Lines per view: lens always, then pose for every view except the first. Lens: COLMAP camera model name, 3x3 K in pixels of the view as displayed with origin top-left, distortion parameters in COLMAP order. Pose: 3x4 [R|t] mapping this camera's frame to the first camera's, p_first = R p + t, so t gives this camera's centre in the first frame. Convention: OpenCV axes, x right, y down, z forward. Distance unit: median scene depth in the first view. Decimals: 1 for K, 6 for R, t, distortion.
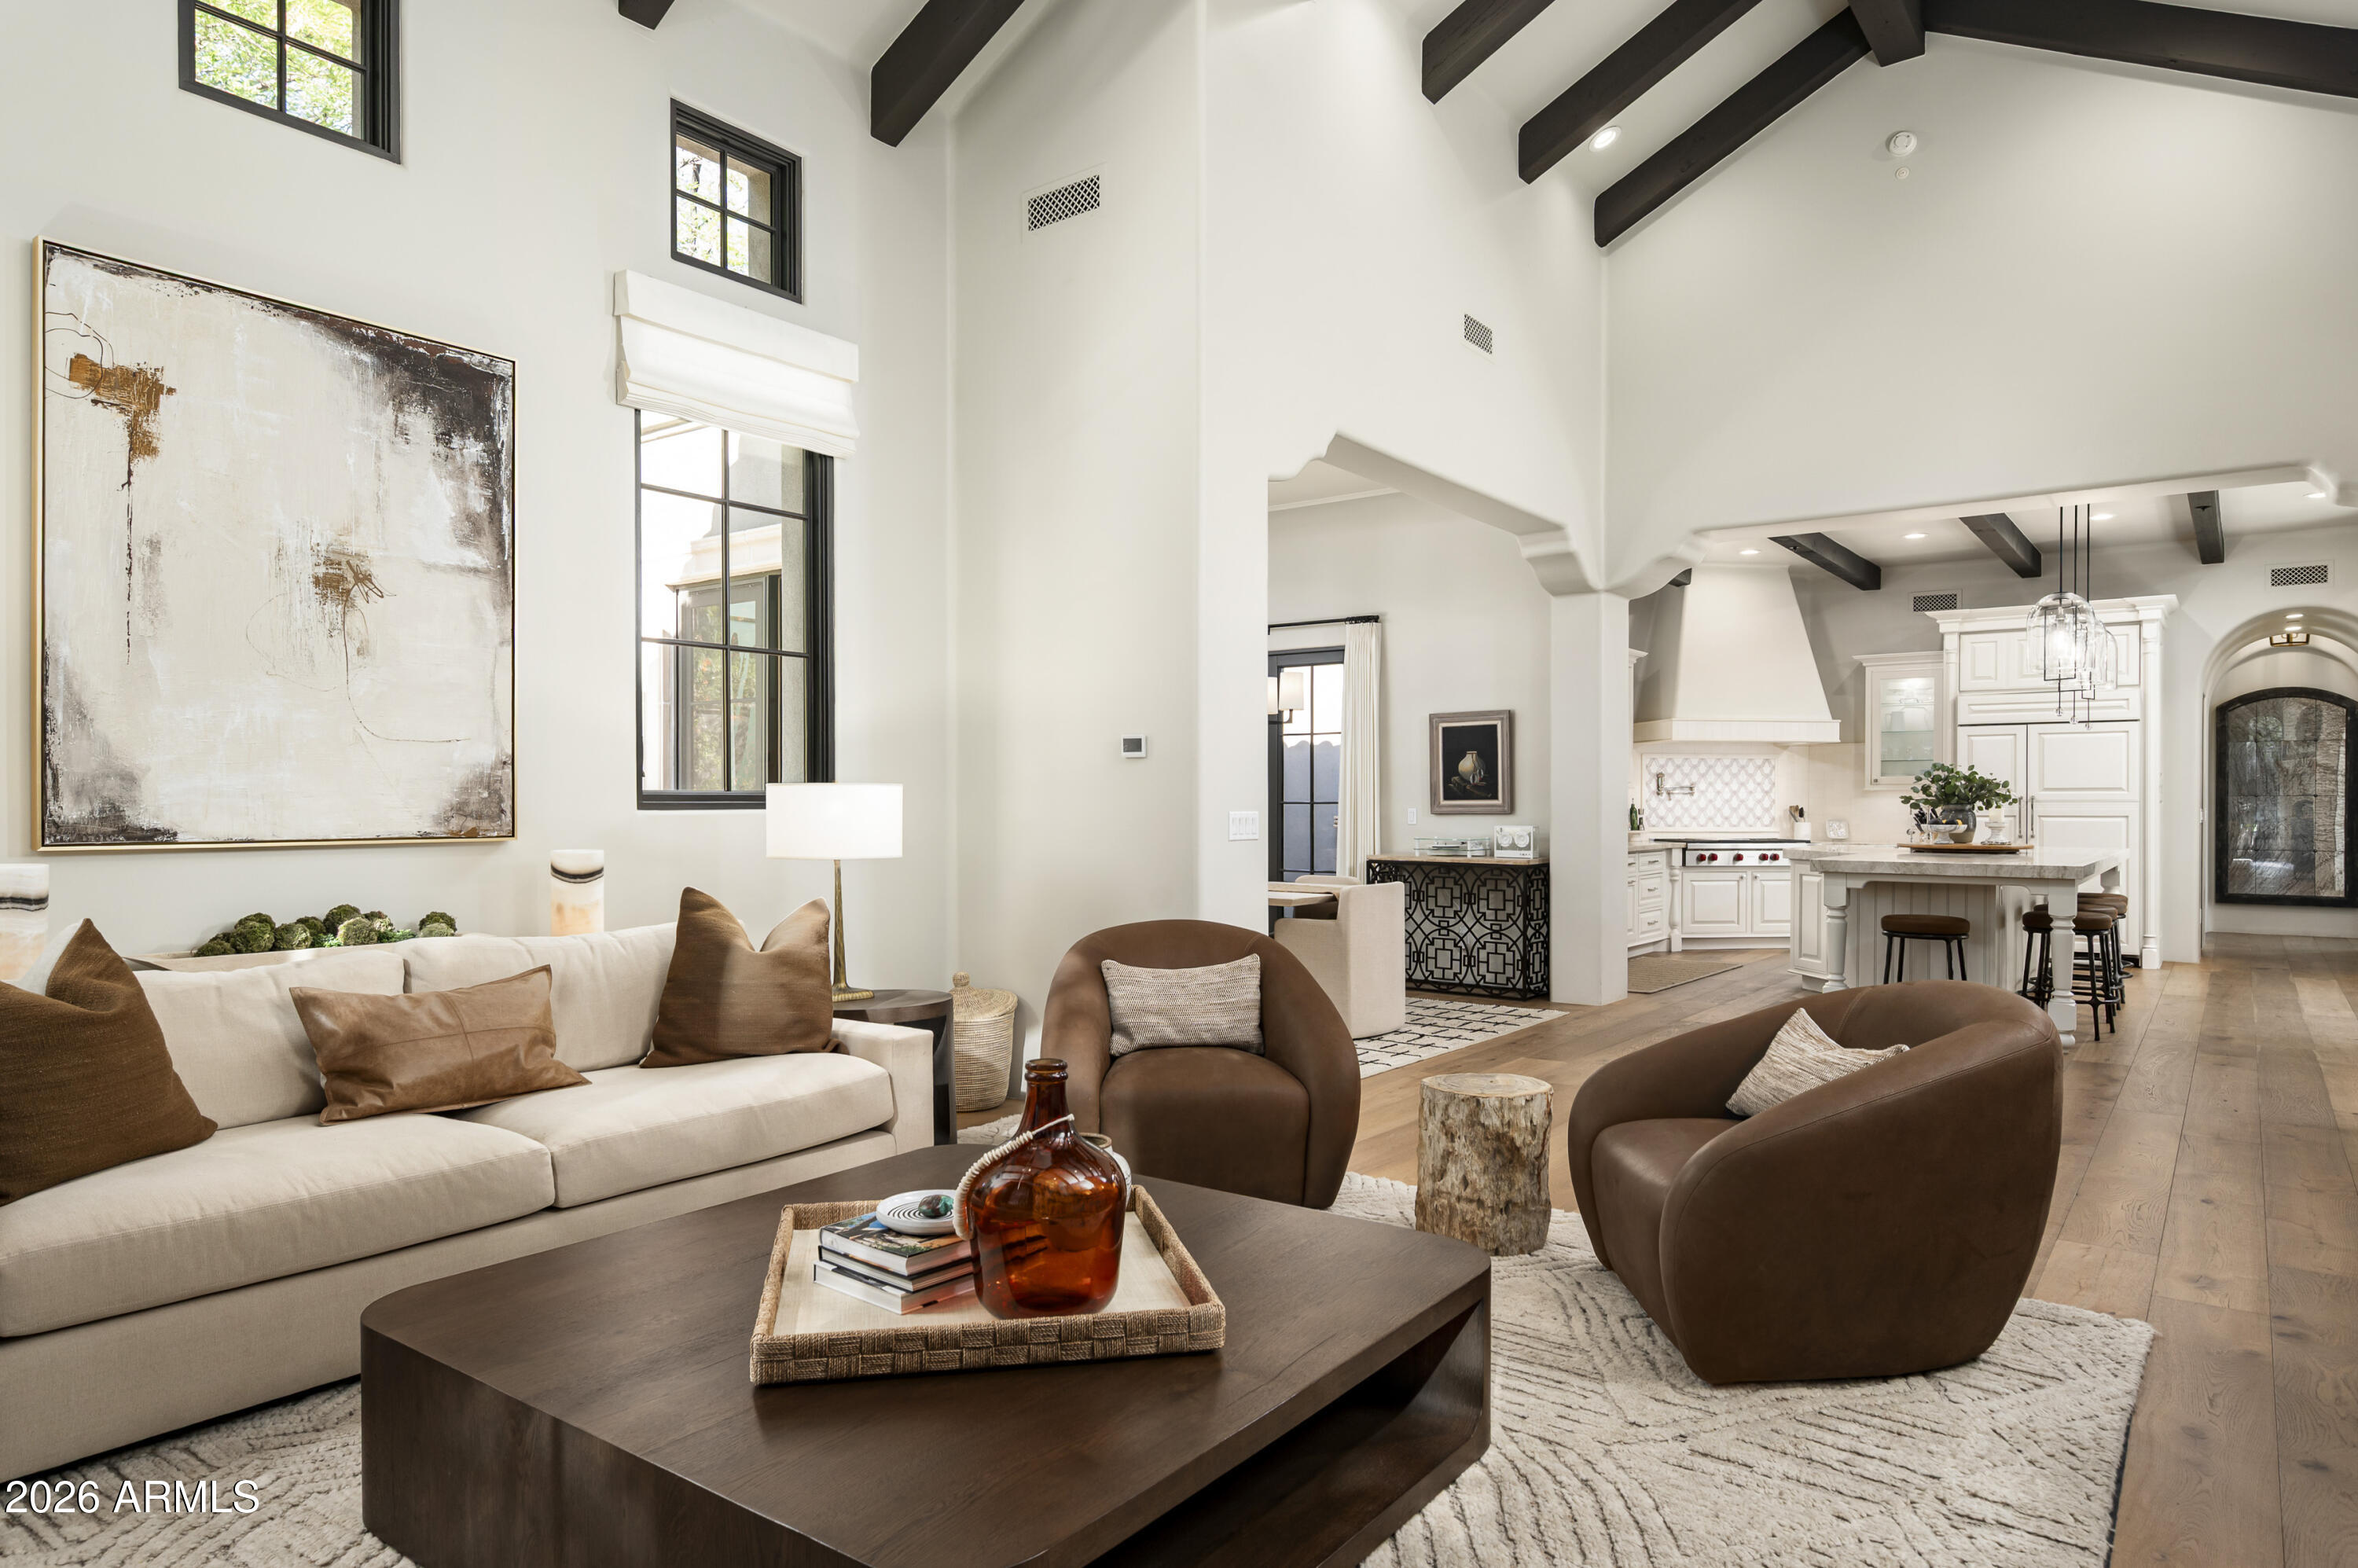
lens RADIAL K [[1414.7, 0, 1163.1], [0, 1414.7, 814.9], [0, 0, 1]] dist [0.002588, -0.002153]
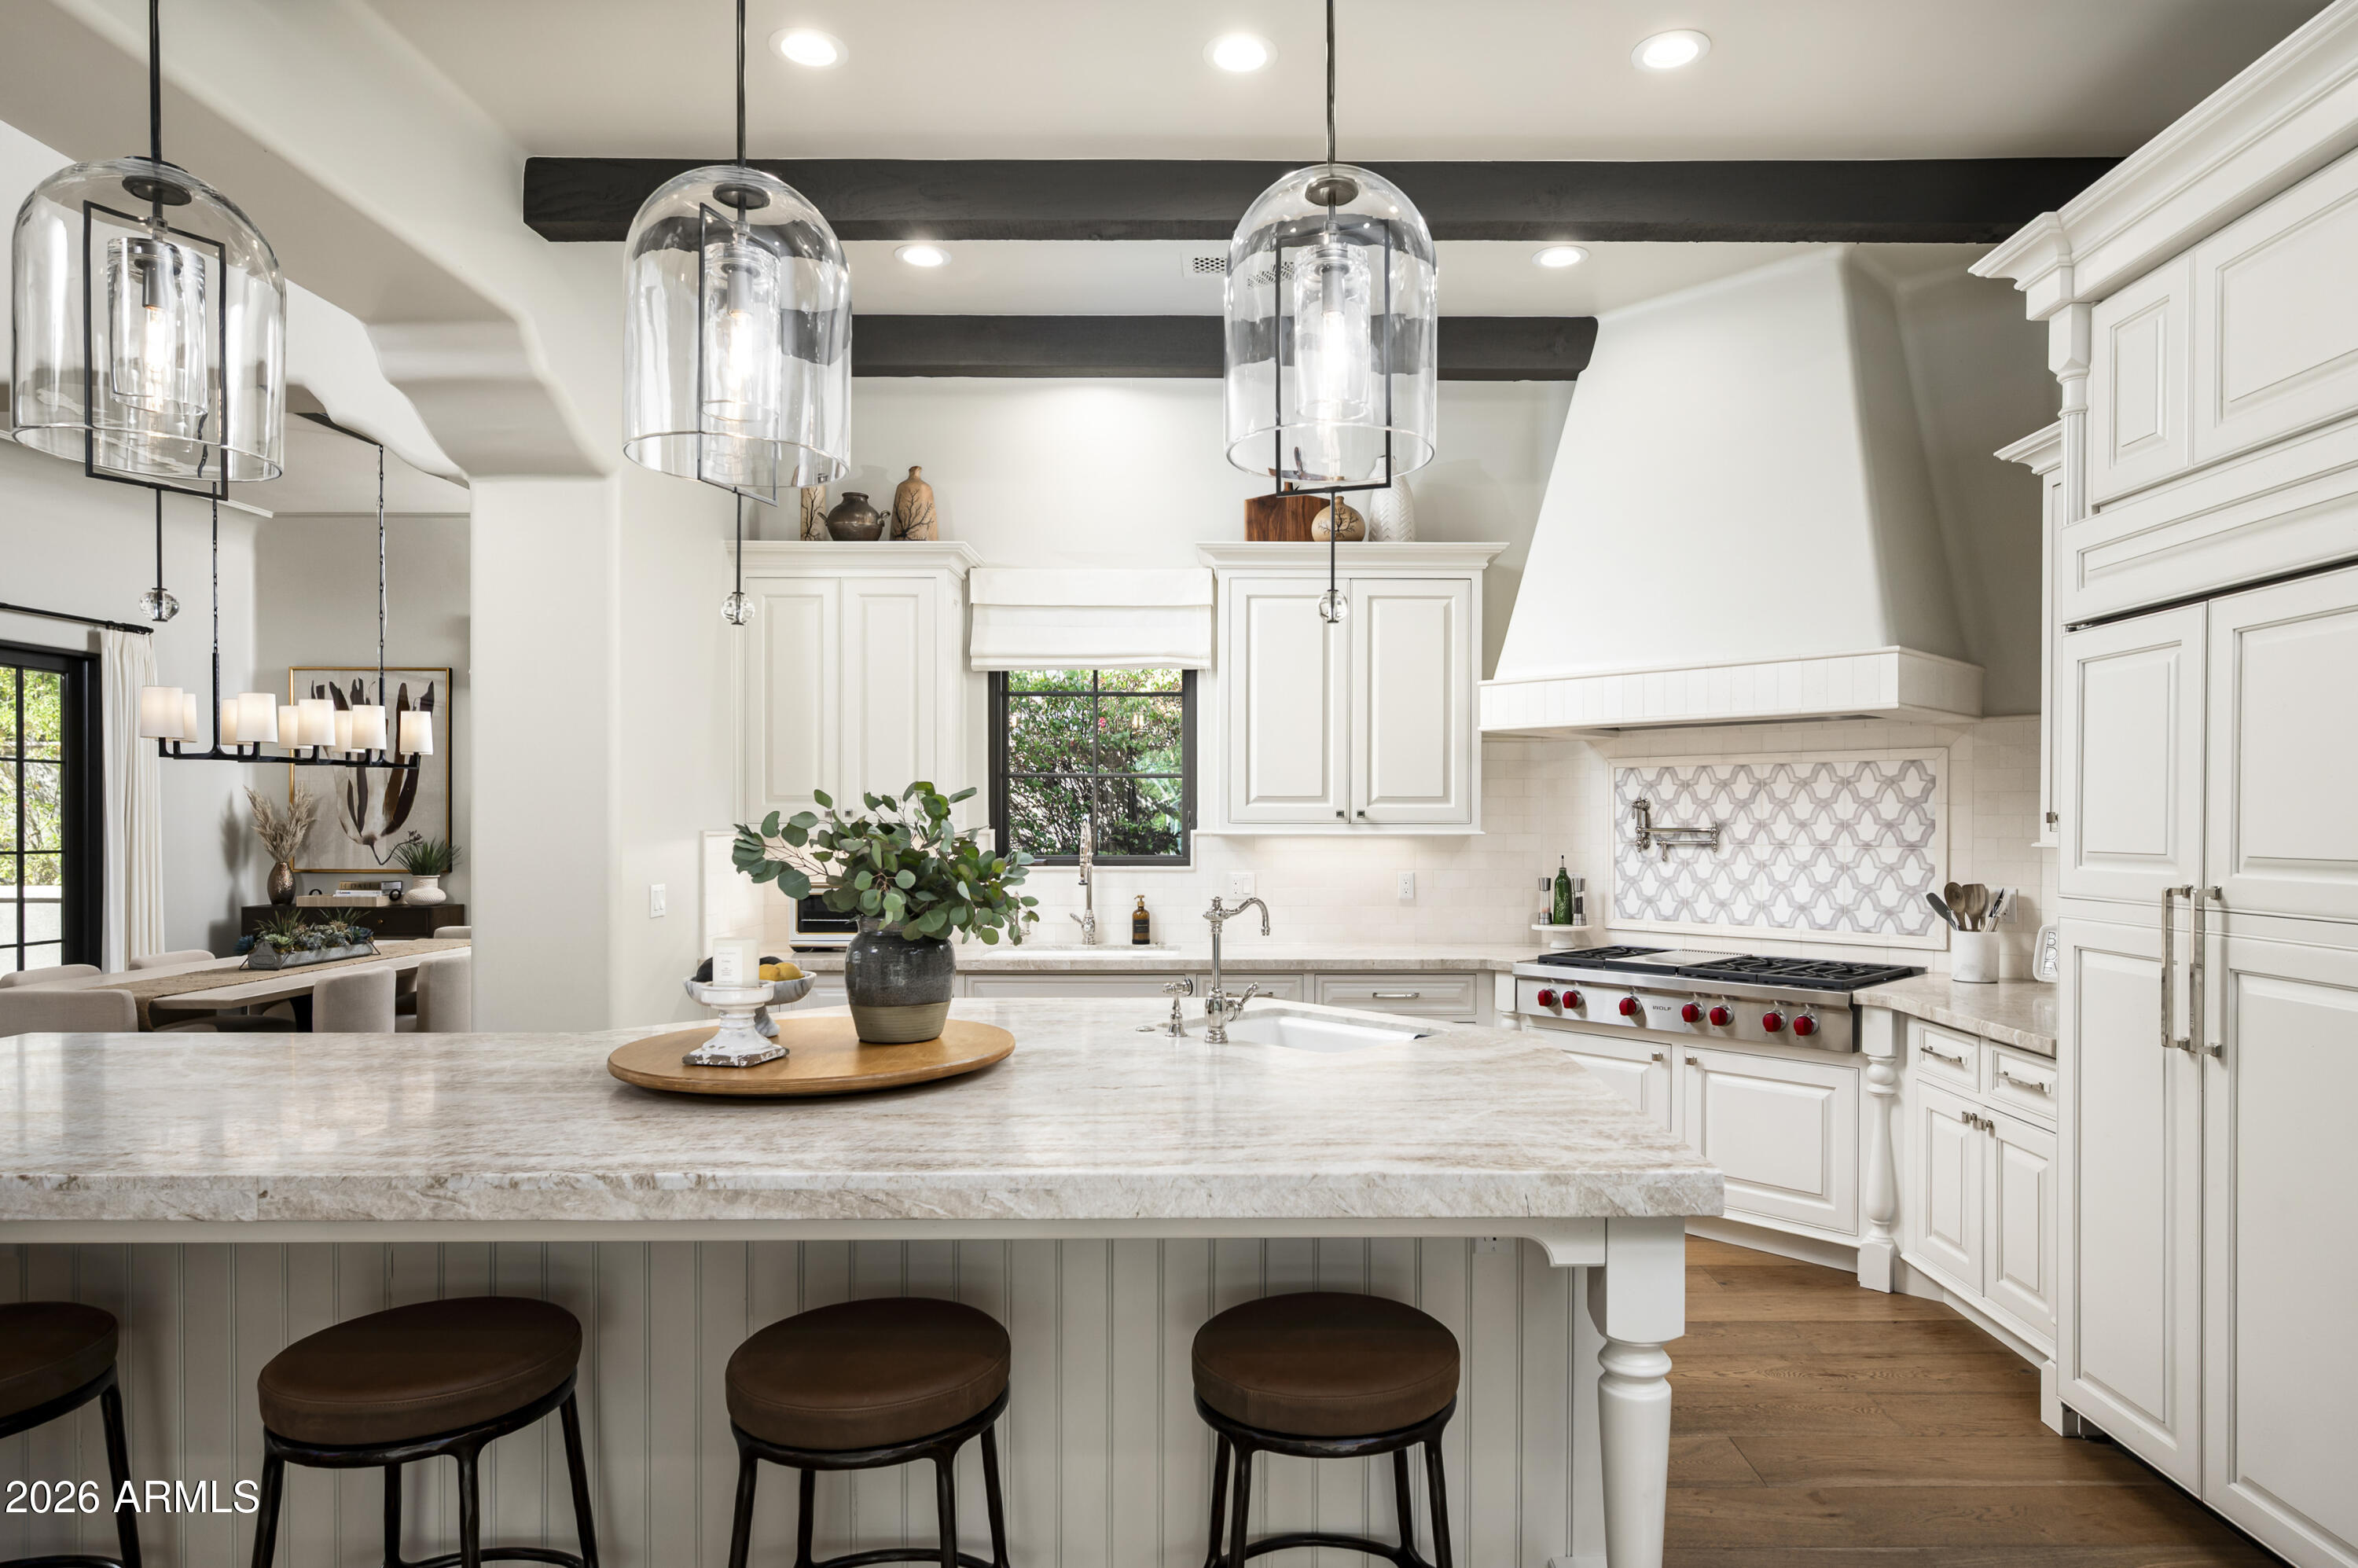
lens RADIAL K [[1333.5, 0, 1231.0], [0, 1333.5, 828.5], [0, 0, 1]] dist [-0.008479, 0.000111]
pose [[0.608721, 0.004932, -0.793369, 0.673212], [-0.006894, 0.999976, 0.000927, -0.022259], [0.793355, 0.004905, 0.608740, 0.708543]]
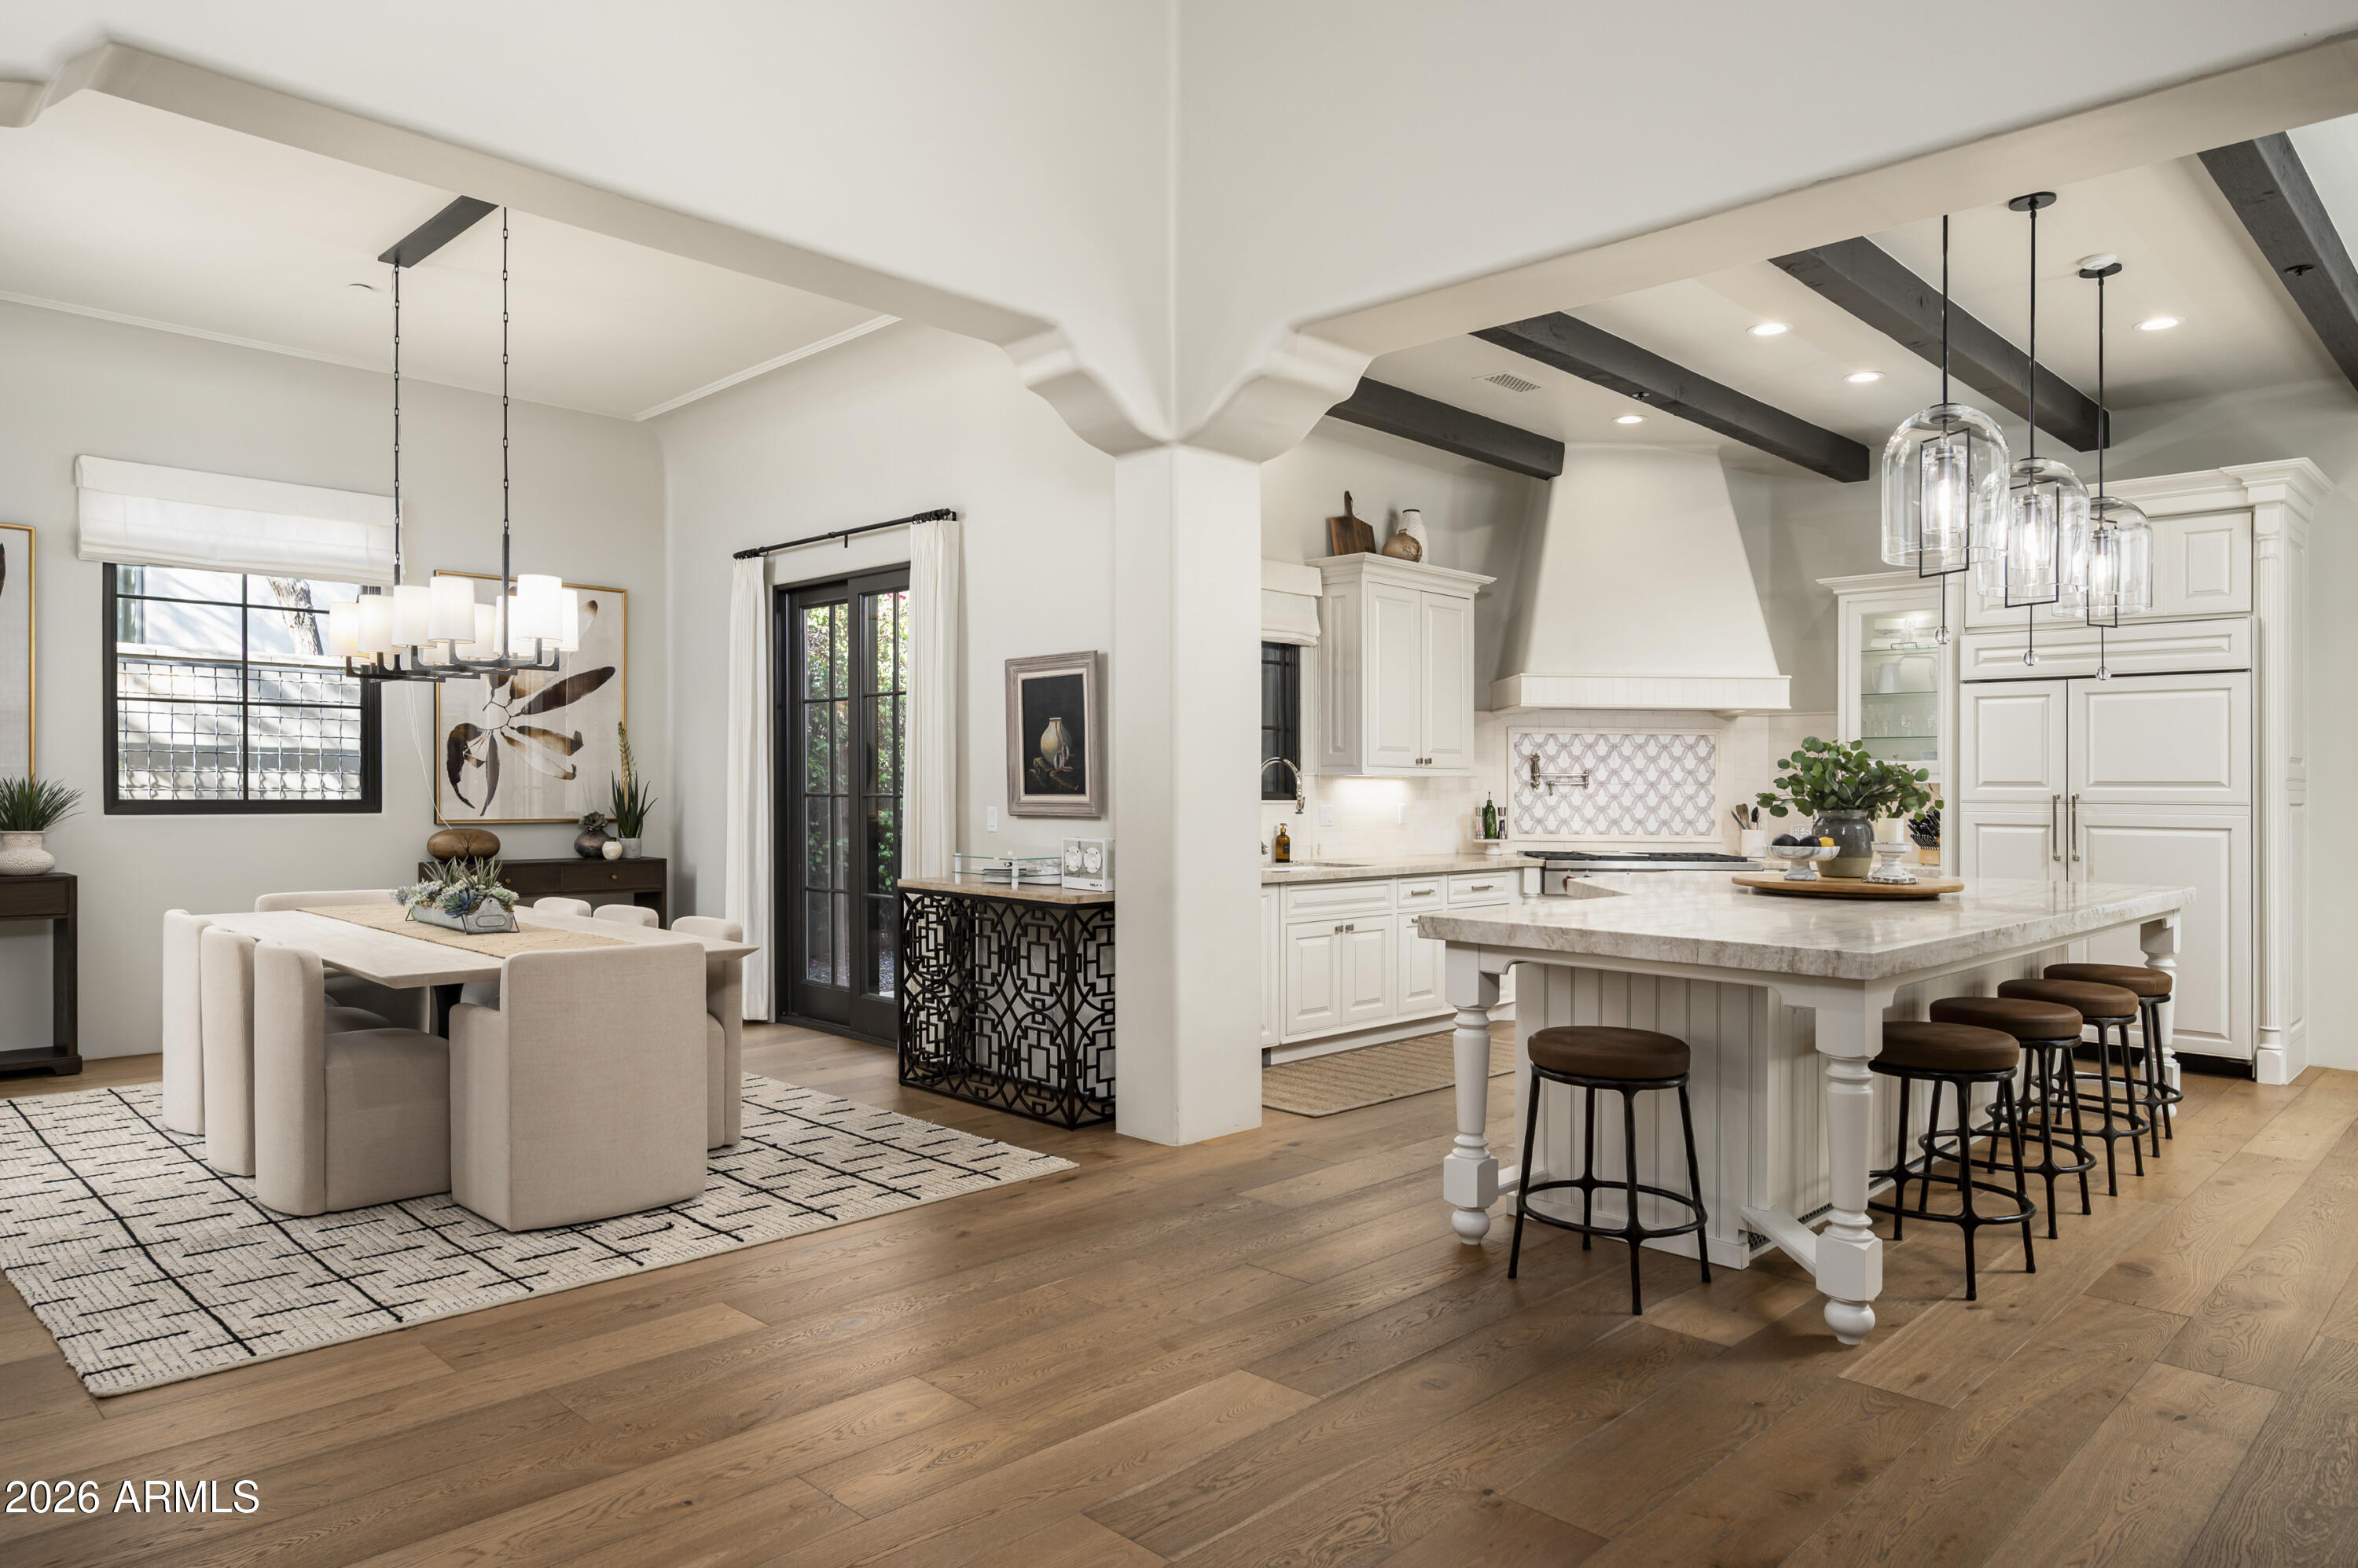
lens RADIAL K [[1464.2, 0, 1168.6], [0, 1464.2, 775.9], [0, 0, 1]] dist [-0.003442, -0.001185]
pose [[0.990897, 0.006043, -0.134486, 0.300020], [-0.008311, 0.999832, -0.016307, -0.007302], [0.134365, 0.017277, 0.990781, 0.305497]]
